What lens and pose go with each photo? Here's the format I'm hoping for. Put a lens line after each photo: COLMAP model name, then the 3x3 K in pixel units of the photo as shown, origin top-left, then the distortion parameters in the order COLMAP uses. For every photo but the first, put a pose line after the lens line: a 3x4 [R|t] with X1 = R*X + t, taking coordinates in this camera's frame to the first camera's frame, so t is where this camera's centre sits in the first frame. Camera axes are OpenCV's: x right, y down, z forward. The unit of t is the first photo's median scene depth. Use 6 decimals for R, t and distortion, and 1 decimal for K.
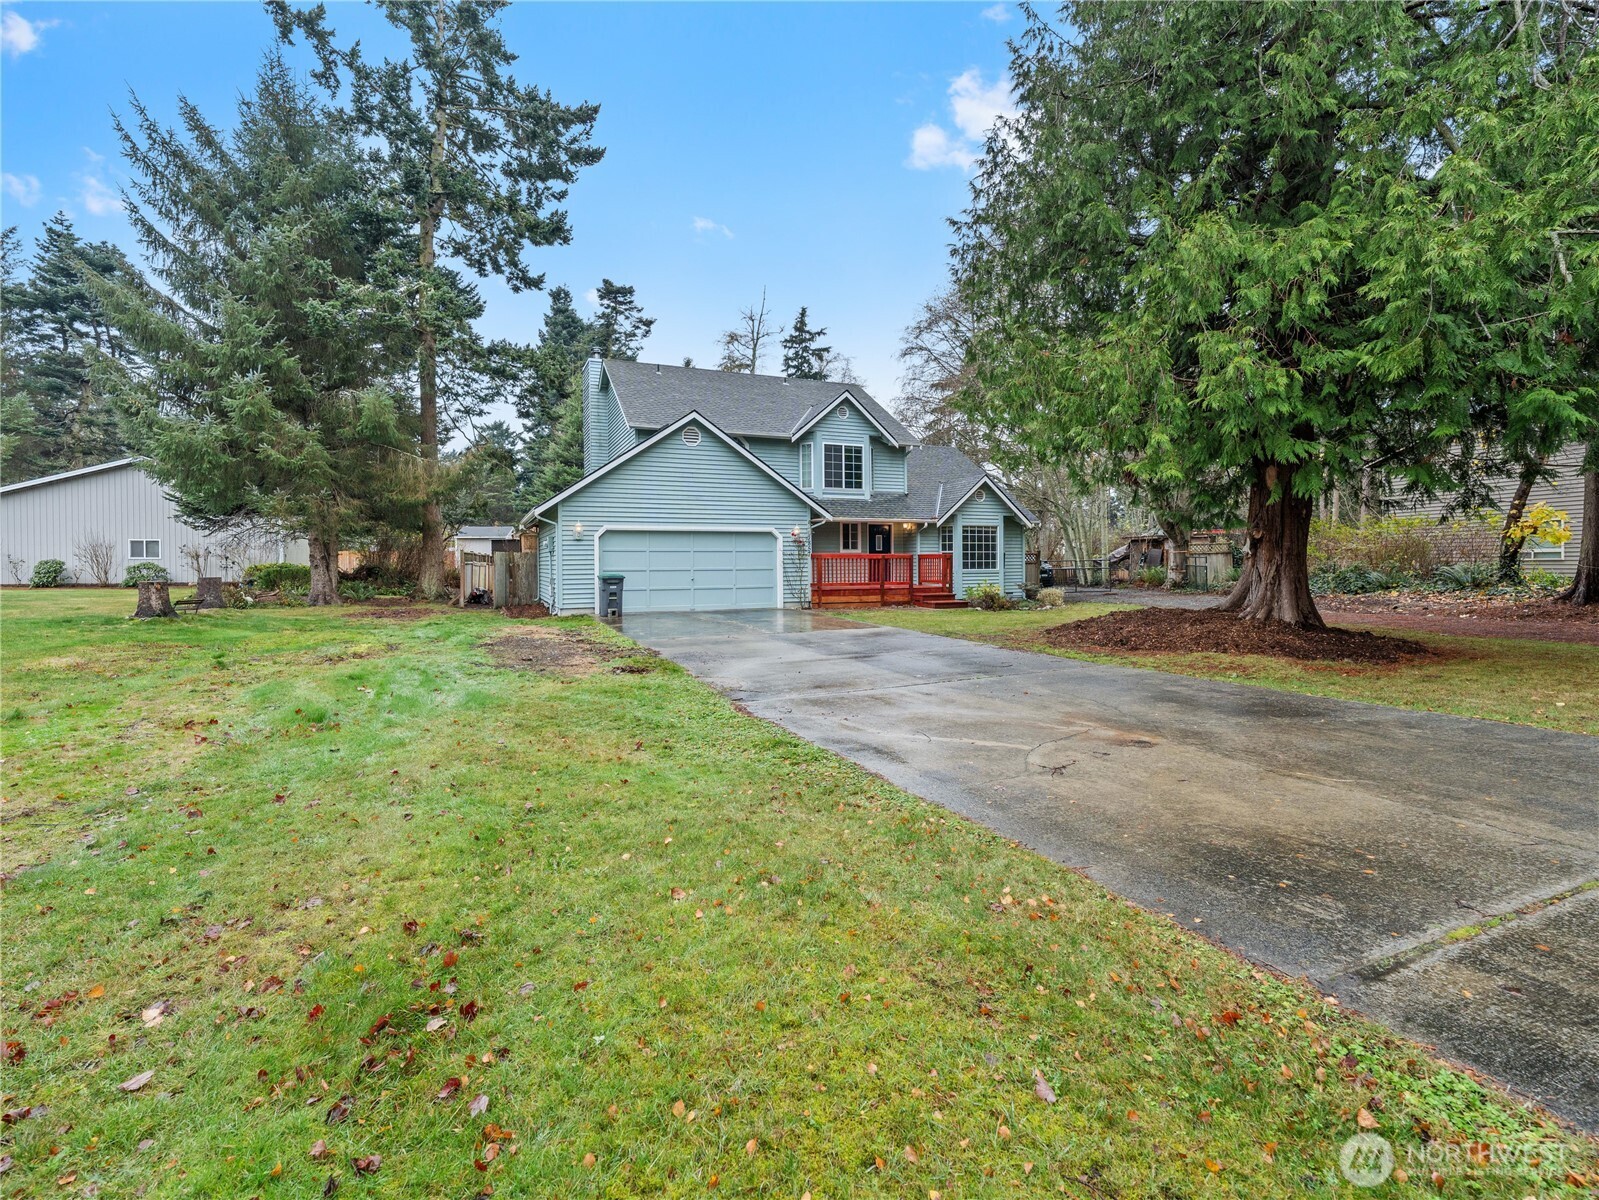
lens RADIAL K [[726.9, 0, 804.5], [0, 726.9, 595.1], [0, 0, 1]] dist [0.005002, -0.004182]
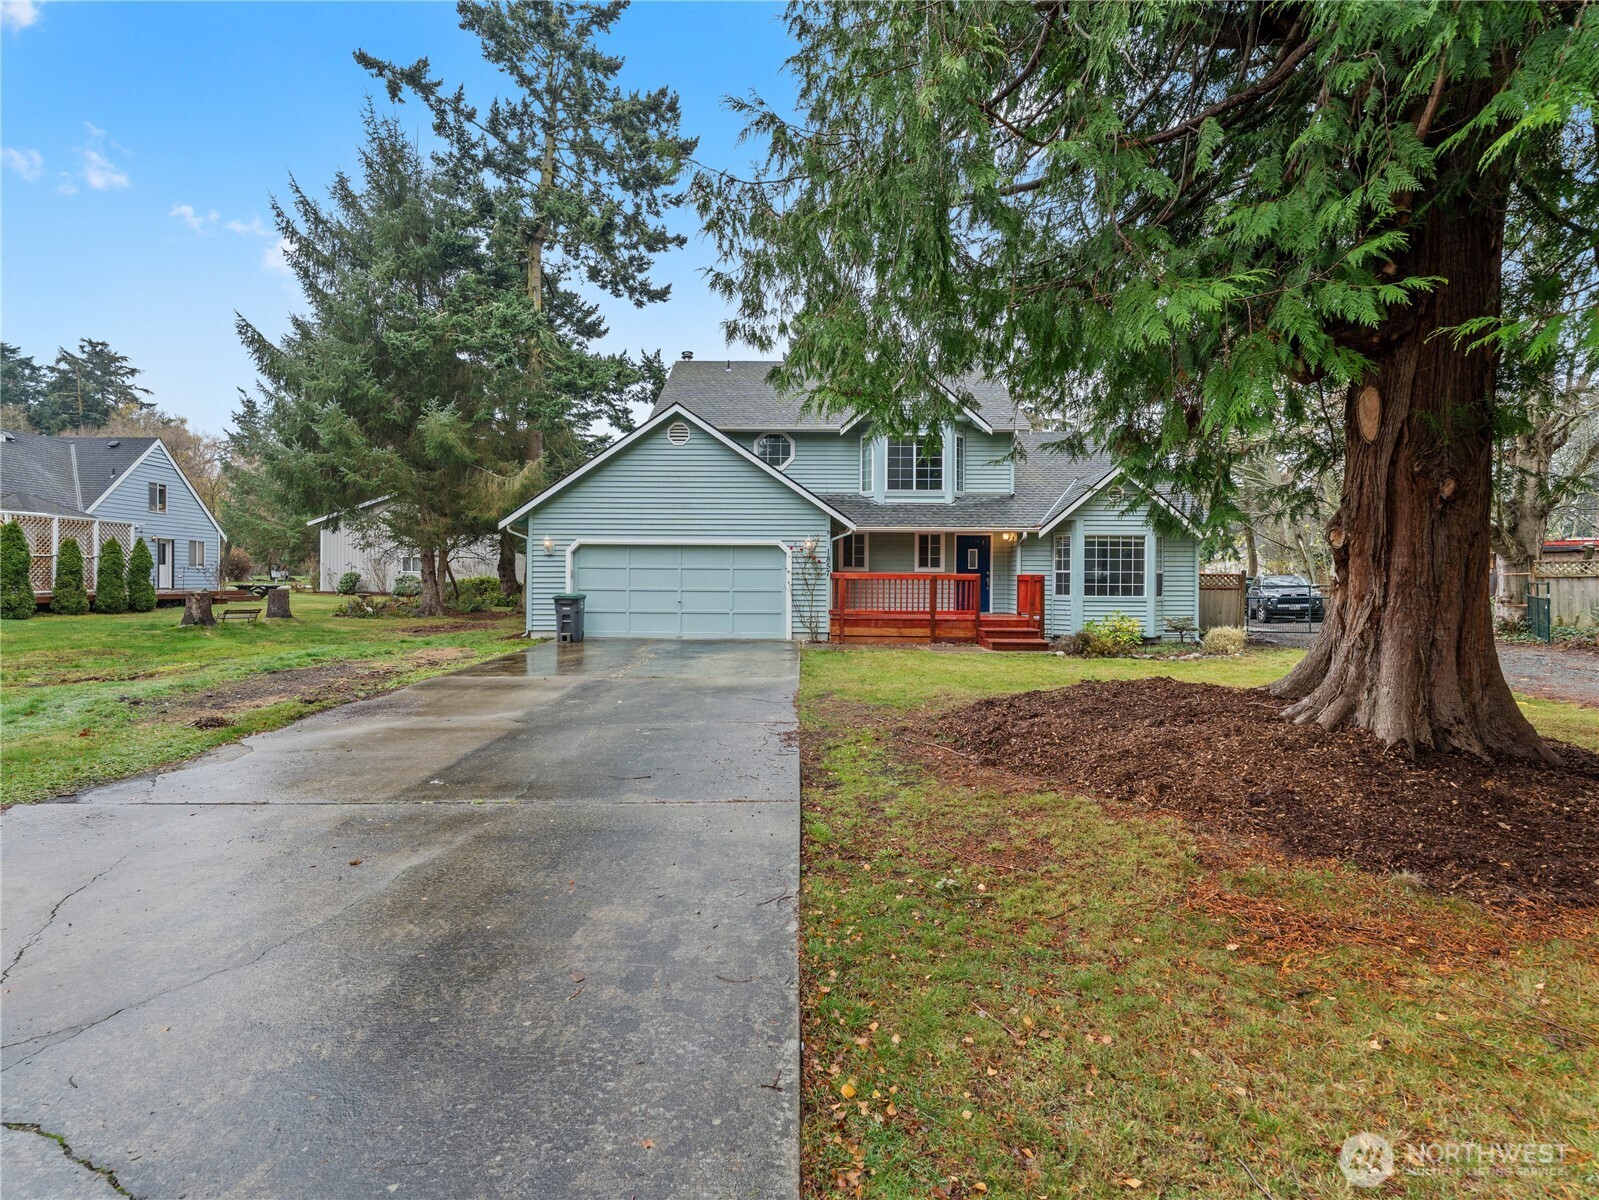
lens RADIAL K [[726.9, 0, 796.8], [0, 726.9, 603.4], [0, 0, 1]] dist [0.005002, -0.004182]
pose [[0.910419, 0.025623, -0.412894, 0.268877], [-0.030508, 0.999521, -0.005243, -0.016177], [0.412562, 0.017370, 0.910764, 0.234112]]
